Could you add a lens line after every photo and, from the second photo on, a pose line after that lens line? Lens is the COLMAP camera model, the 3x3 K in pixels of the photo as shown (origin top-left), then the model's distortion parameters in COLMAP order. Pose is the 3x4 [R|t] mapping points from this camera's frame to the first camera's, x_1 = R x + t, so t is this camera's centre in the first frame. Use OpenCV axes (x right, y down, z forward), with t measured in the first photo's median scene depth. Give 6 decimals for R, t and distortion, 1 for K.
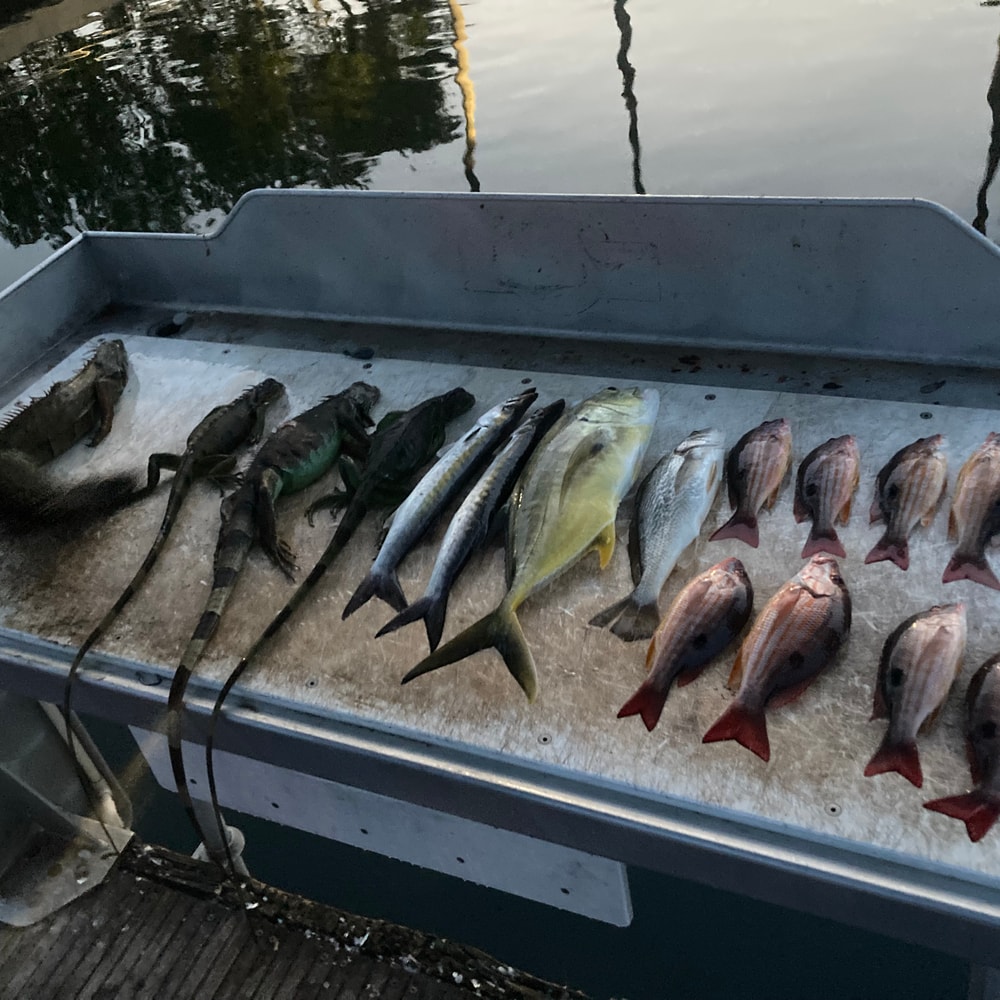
lens RADIAL K [[1066.1, 0, 447.1], [0, 1066.1, 499.1], [0, 0, 1]] dist [0.081202, -0.149072]
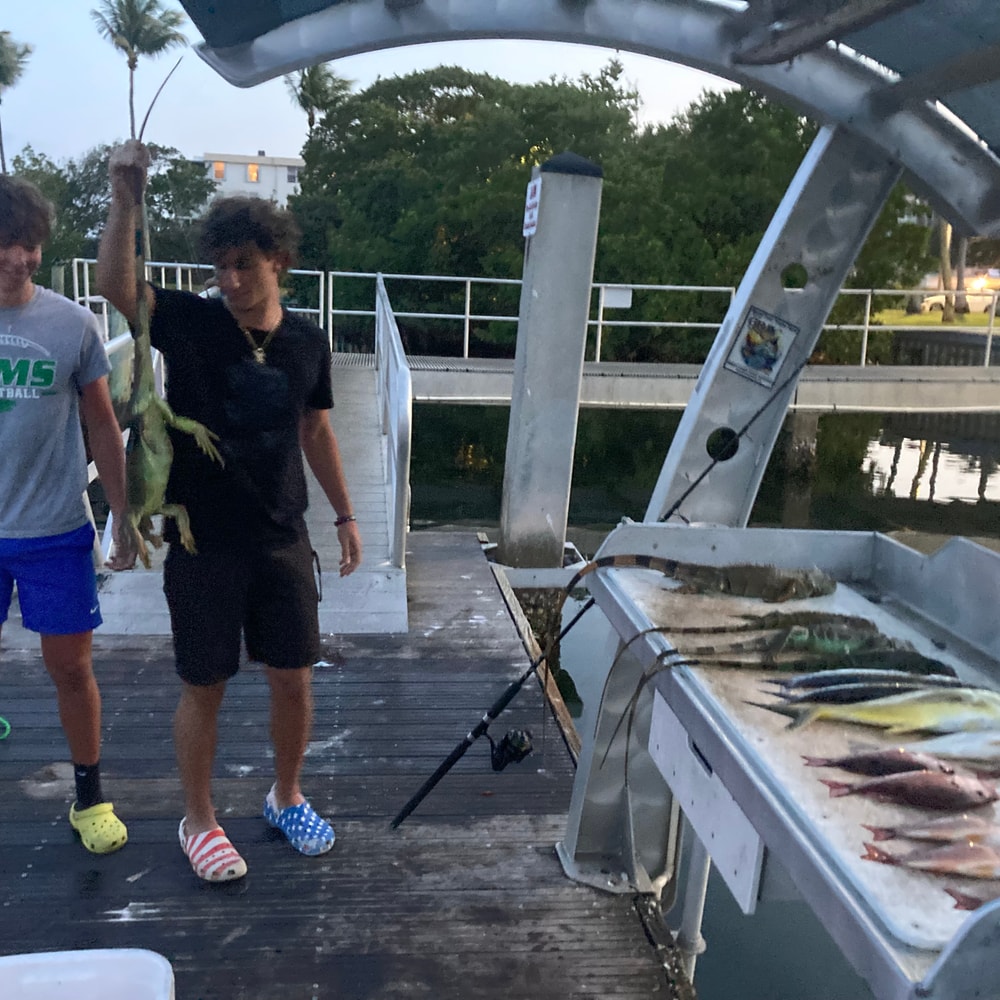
lens RADIAL K [[1125.5, 0, 471.0], [0, 1125.5, 504.7], [0, 0, 1]] dist [0.081707, -0.008901]
pose [[0.463368, 0.365743, -0.807169, 0.897420], [-0.669822, 0.740917, -0.048798, 0.249987], [0.580198, 0.563271, 0.588299, -0.435462]]
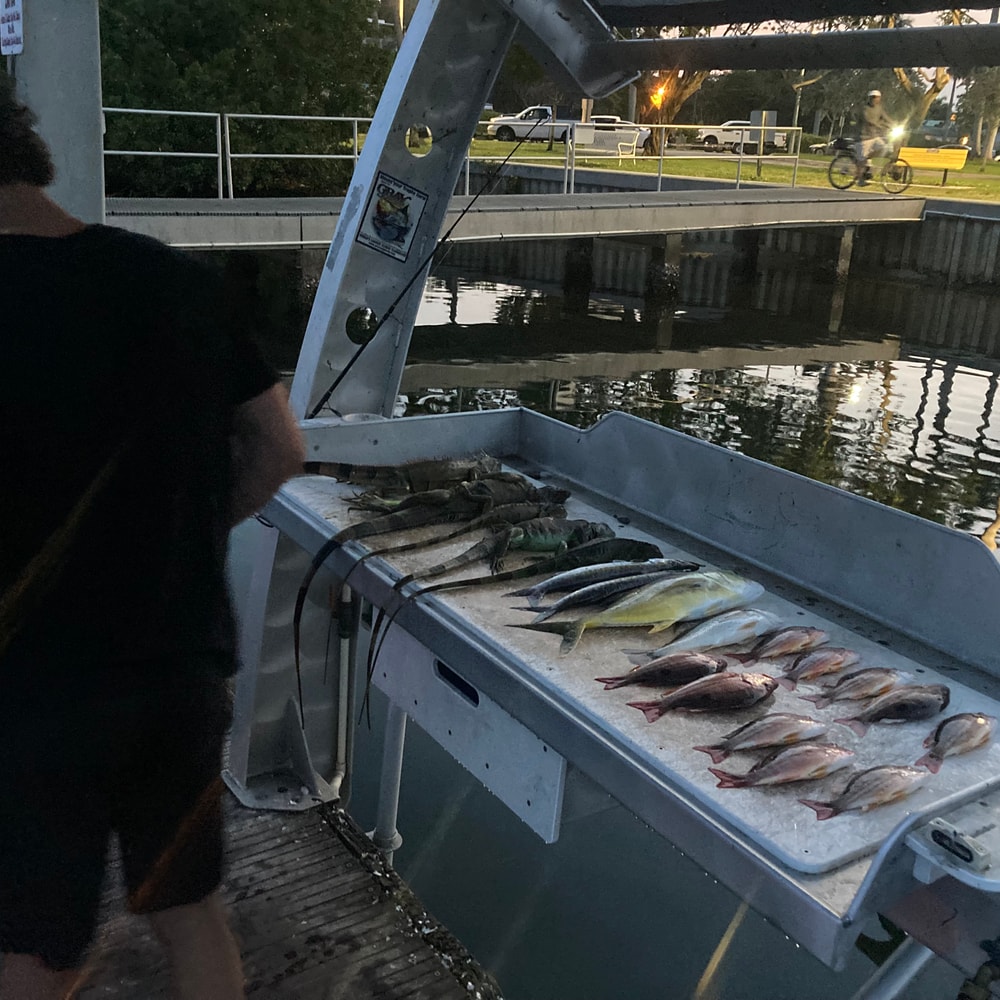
lens RADIAL K [[1125.5, 0, 471.0], [0, 1125.5, 504.7], [0, 0, 1]] dist [0.081707, -0.008901]
pose [[0.808025, 0.385856, -0.445209, 0.494319], [-0.513929, 0.831114, -0.212432, 0.325775], [0.288052, 0.400456, 0.869863, -0.505277]]
